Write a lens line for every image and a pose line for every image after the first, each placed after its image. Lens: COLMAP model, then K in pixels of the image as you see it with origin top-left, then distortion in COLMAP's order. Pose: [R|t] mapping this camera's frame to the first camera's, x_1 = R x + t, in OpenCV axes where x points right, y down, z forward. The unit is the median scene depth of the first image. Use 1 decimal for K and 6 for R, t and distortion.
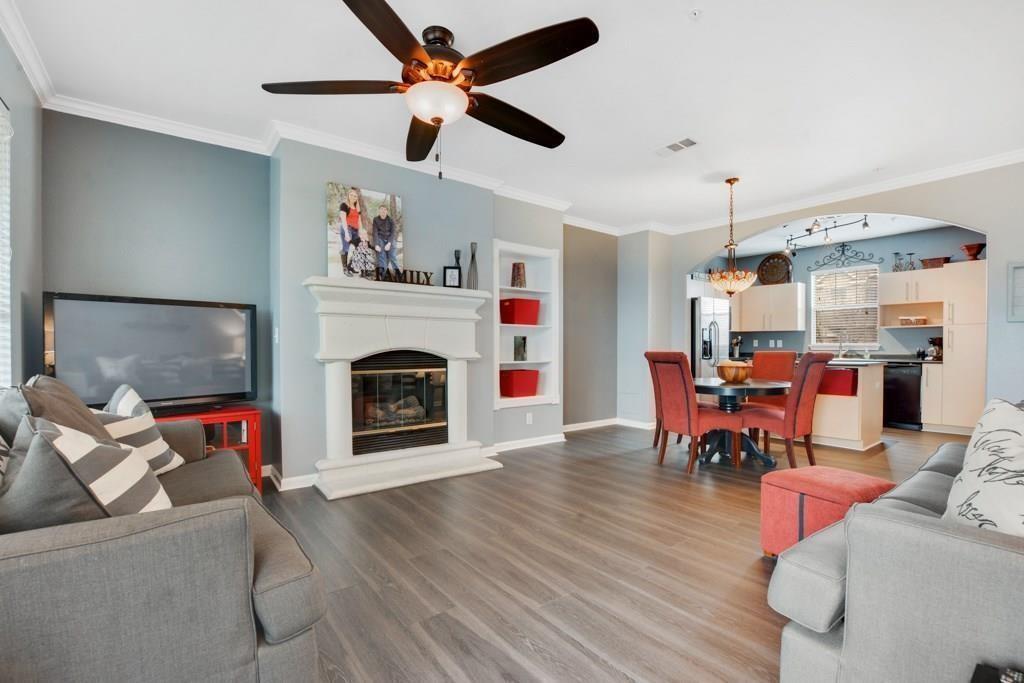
lens RADIAL K [[463.1, 0, 512.7], [0, 463.1, 352.4], [0, 0, 1]] dist [-0.028823, -0.000033]
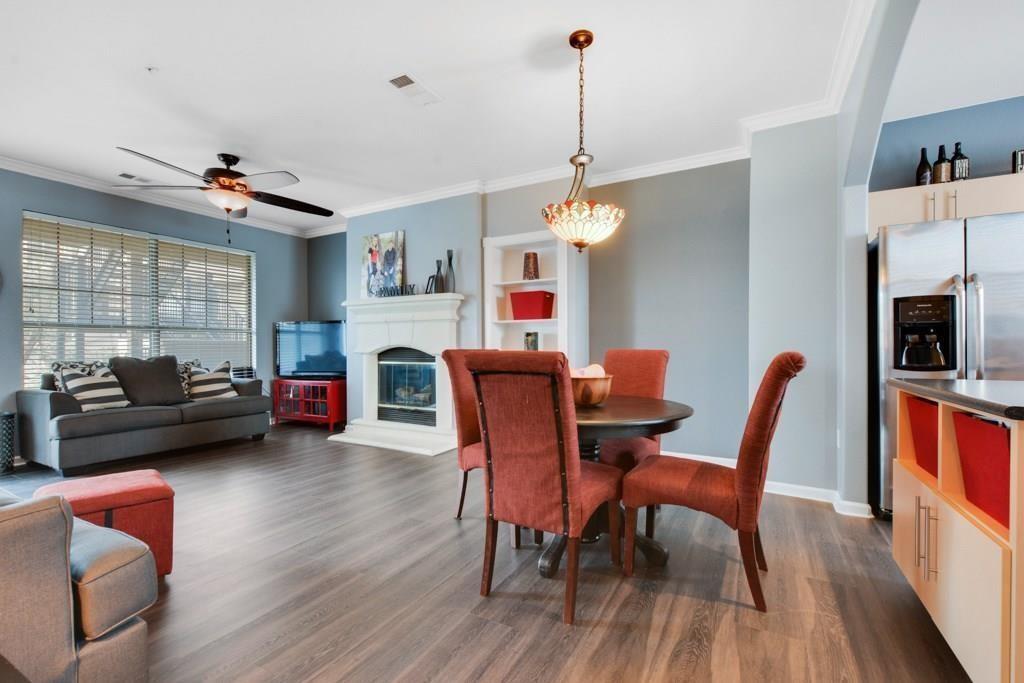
lens RADIAL K [[450.2, 0, 515.8], [0, 450.2, 345.1], [0, 0, 1]] dist [-0.001321, -0.000442]
pose [[0.399514, -0.004764, -0.916715, 0.792737], [-0.008514, 0.999924, -0.008907, -0.001105], [0.916687, 0.011364, 0.399443, 0.588340]]
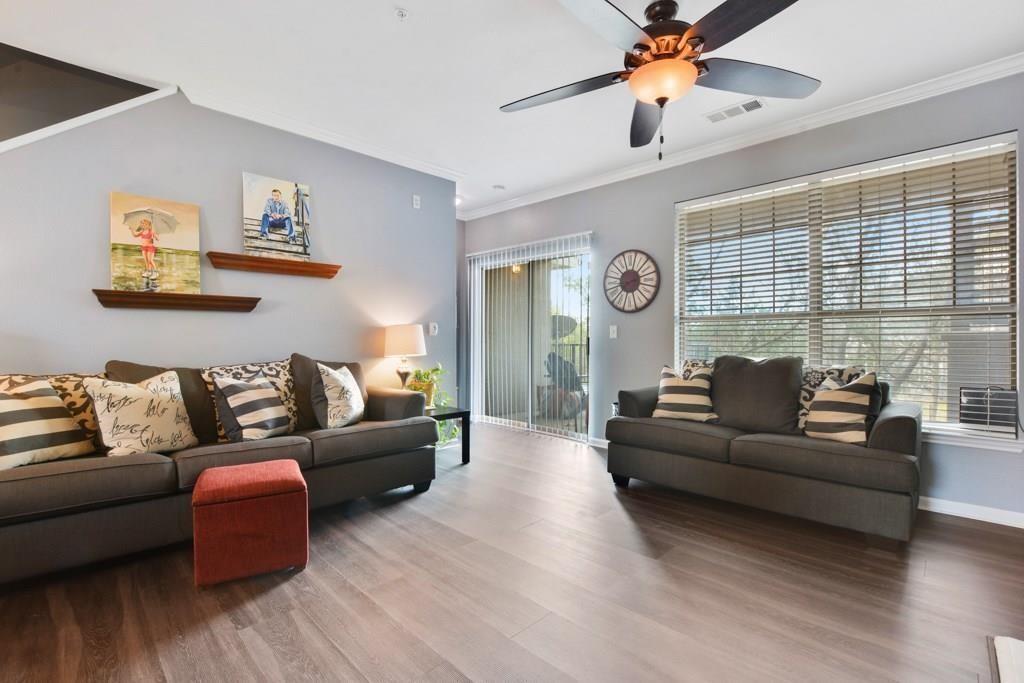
lens RADIAL K [[450.2, 0, 515.8], [0, 450.2, 345.1], [0, 0, 1]] dist [-0.001321, -0.000442]
pose [[-0.994903, -0.002449, -0.100808, 0.109959], [-0.004310, 0.999824, 0.018250, -0.006540], [0.100746, 0.018591, -0.994738, 0.851892]]
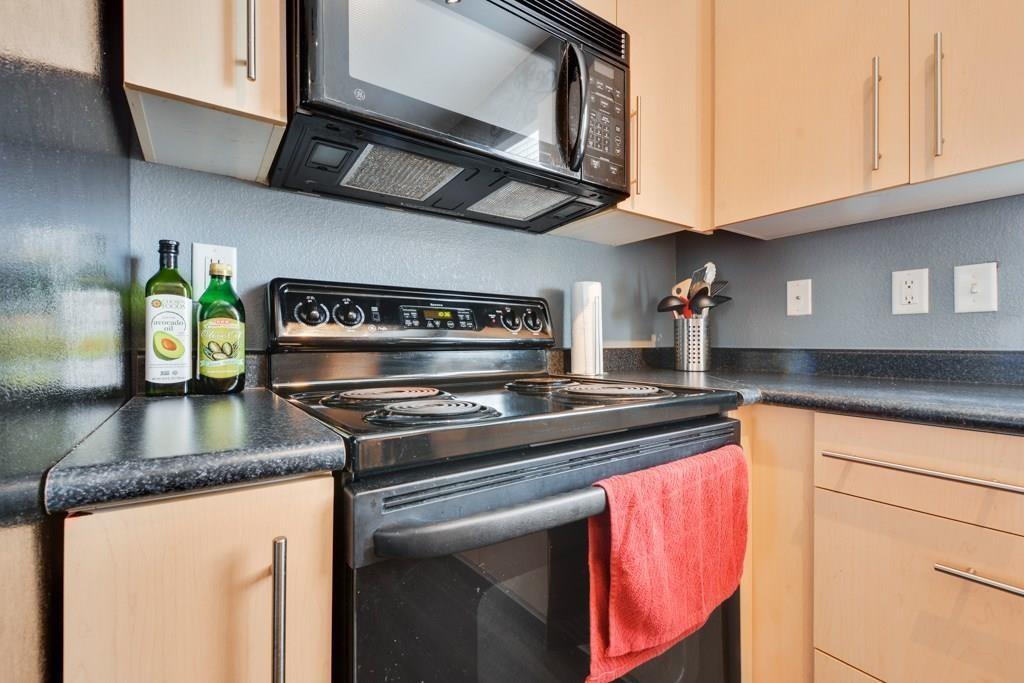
lens RADIAL K [[444.5, 0, 507.3], [0, 444.5, 346.1], [0, 0, 1]] dist [0.014251, -0.000400]
pose [[0.997809, -0.007233, -0.065770, 0.652822], [0.006990, 0.999968, -0.003934, -0.000930], [0.065797, 0.003466, 0.997827, 1.252866]]
